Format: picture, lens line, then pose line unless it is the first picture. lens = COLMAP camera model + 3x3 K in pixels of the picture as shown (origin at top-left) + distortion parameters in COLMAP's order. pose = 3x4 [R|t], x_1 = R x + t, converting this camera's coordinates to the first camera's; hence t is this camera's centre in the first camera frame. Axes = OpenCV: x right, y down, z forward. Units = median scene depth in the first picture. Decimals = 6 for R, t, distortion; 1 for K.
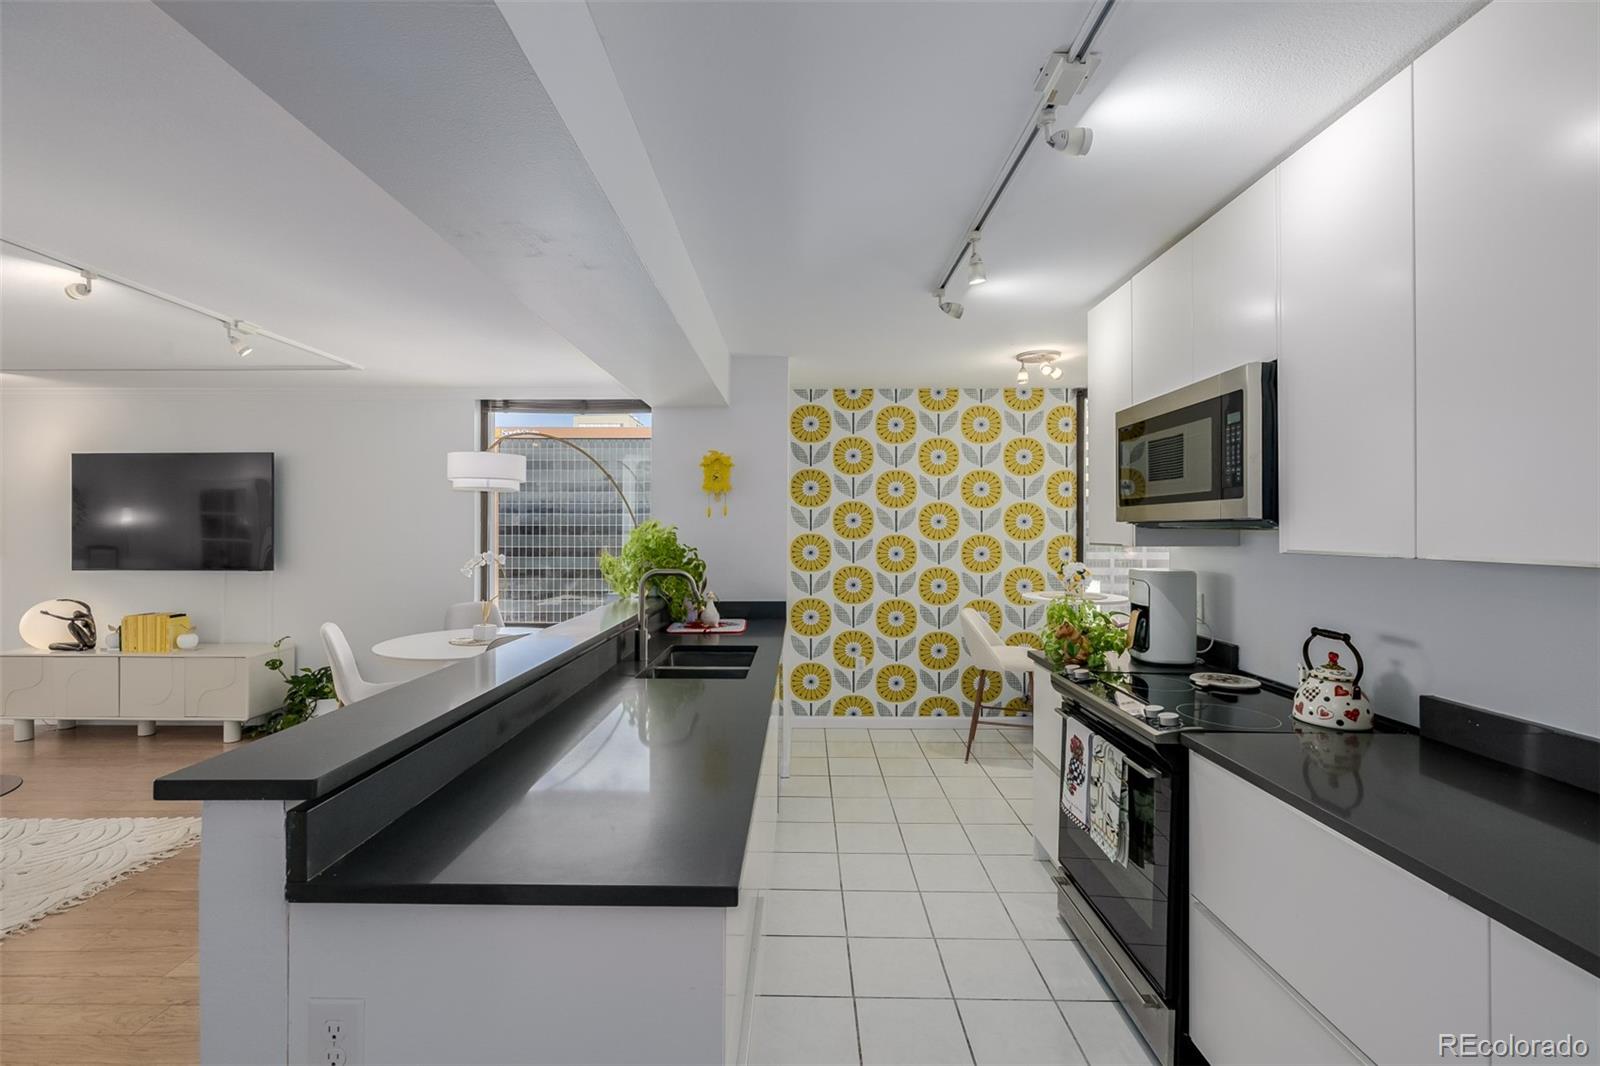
lens RADIAL K [[750.3, 0, 820.9], [0, 750.3, 527.2], [0, 0, 1]] dist [-0.000741, 0.000192]
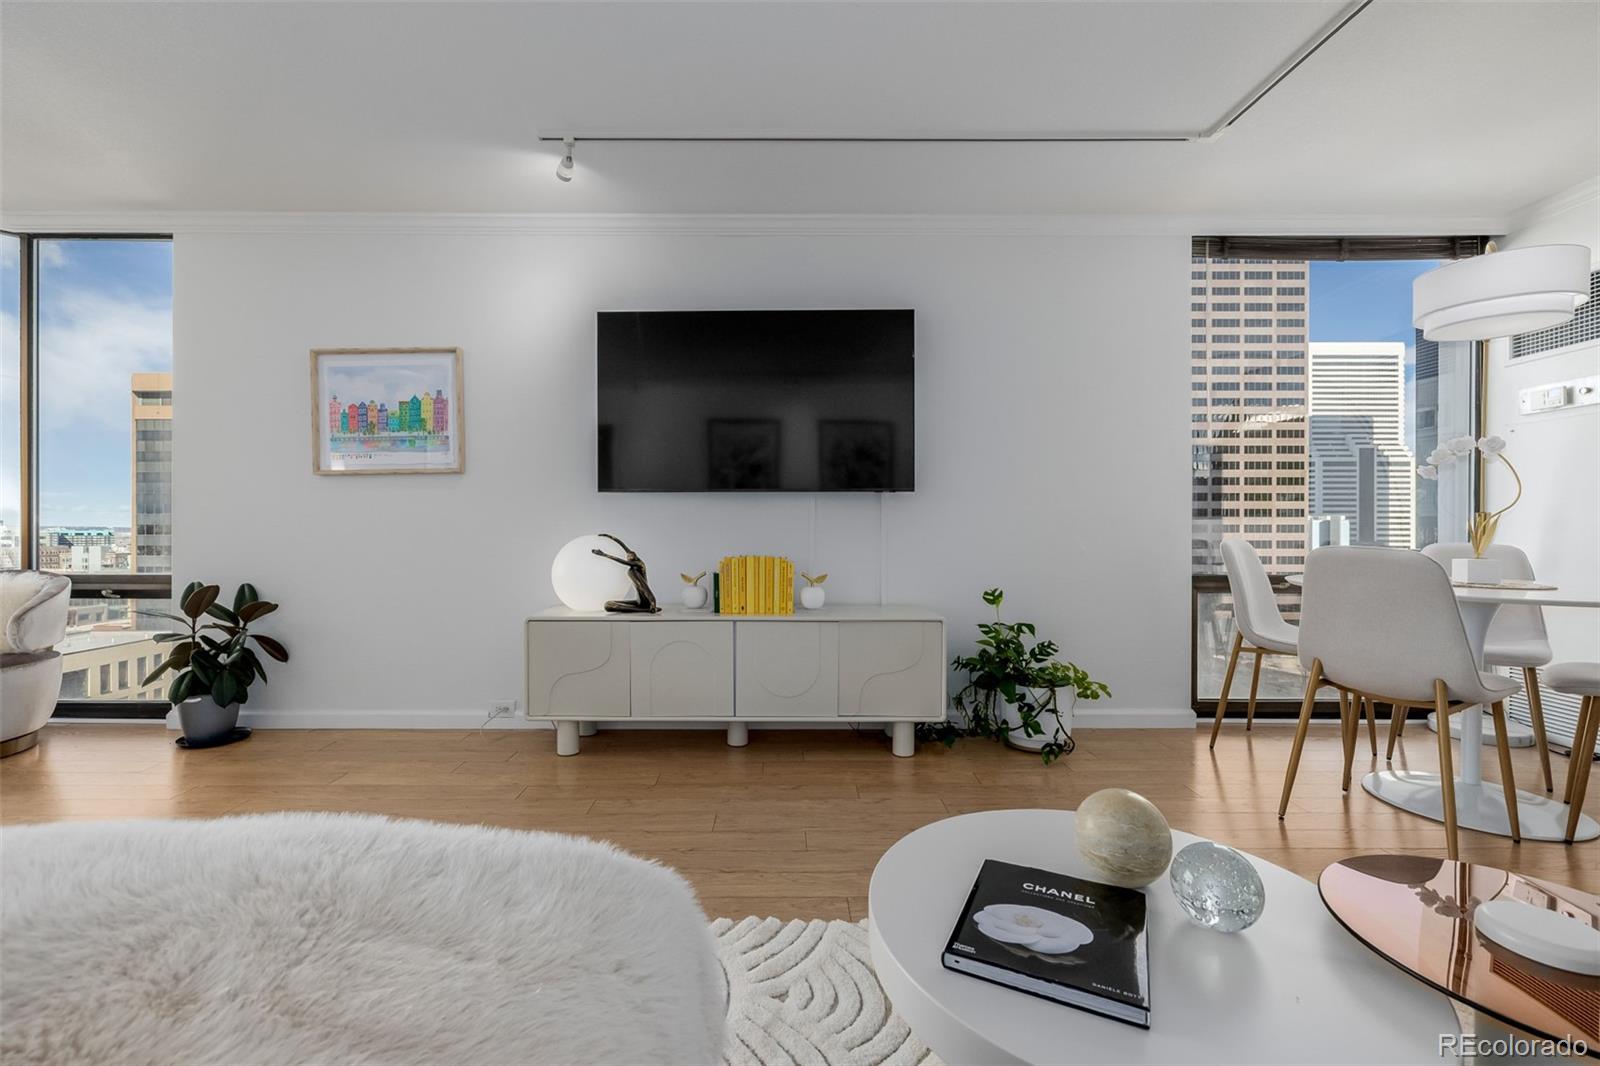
lens RADIAL K [[736.9, 0, 758.9], [0, 736.9, 532.0], [0, 0, 1]] dist [0.000310, 0.000039]
pose [[0.999893, -0.001726, 0.014523, -0.889528], [0.001651, 0.999985, 0.005239, 0.091437], [-0.014532, -0.005214, 0.999881, 0.367434]]
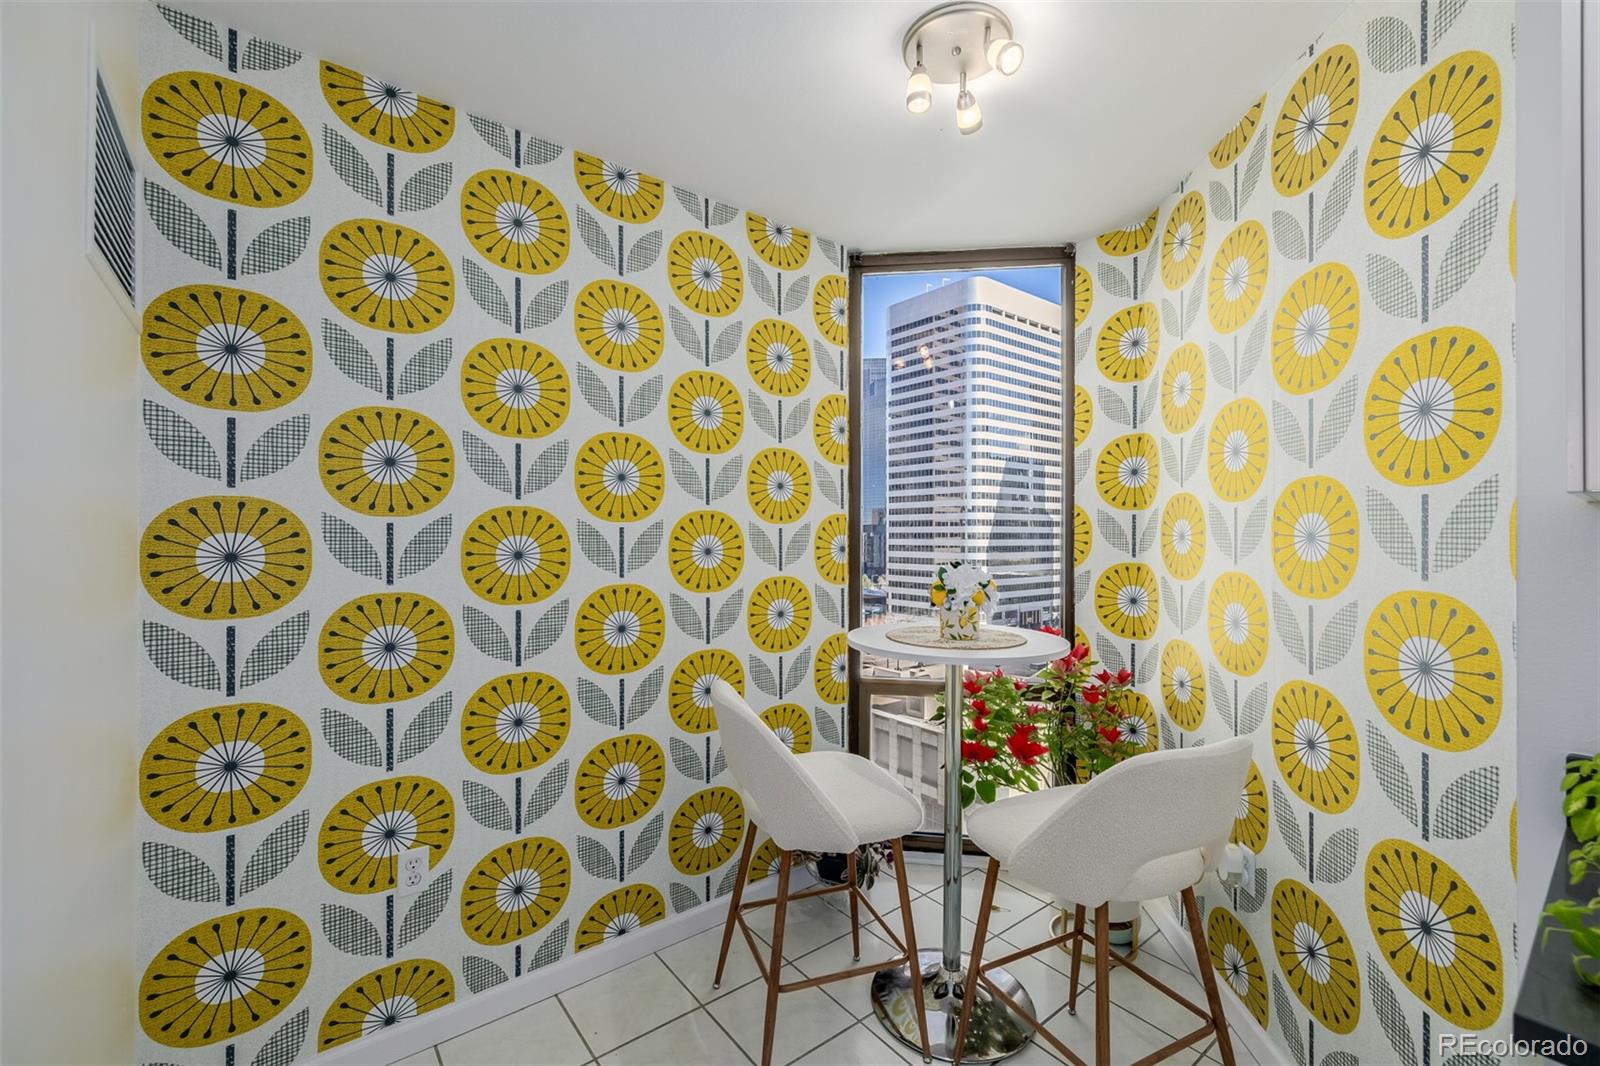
lens RADIAL K [[674.3, 0, 792.5], [0, 674.3, 530.1], [0, 0, 1]] dist [0.000374, 0.000108]
pose [[0.777635, 0.002625, 0.628710, -0.008364], [-0.001451, 0.999996, -0.002382, 0.023545], [-0.628714, 0.000940, 0.777636, 0.651940]]
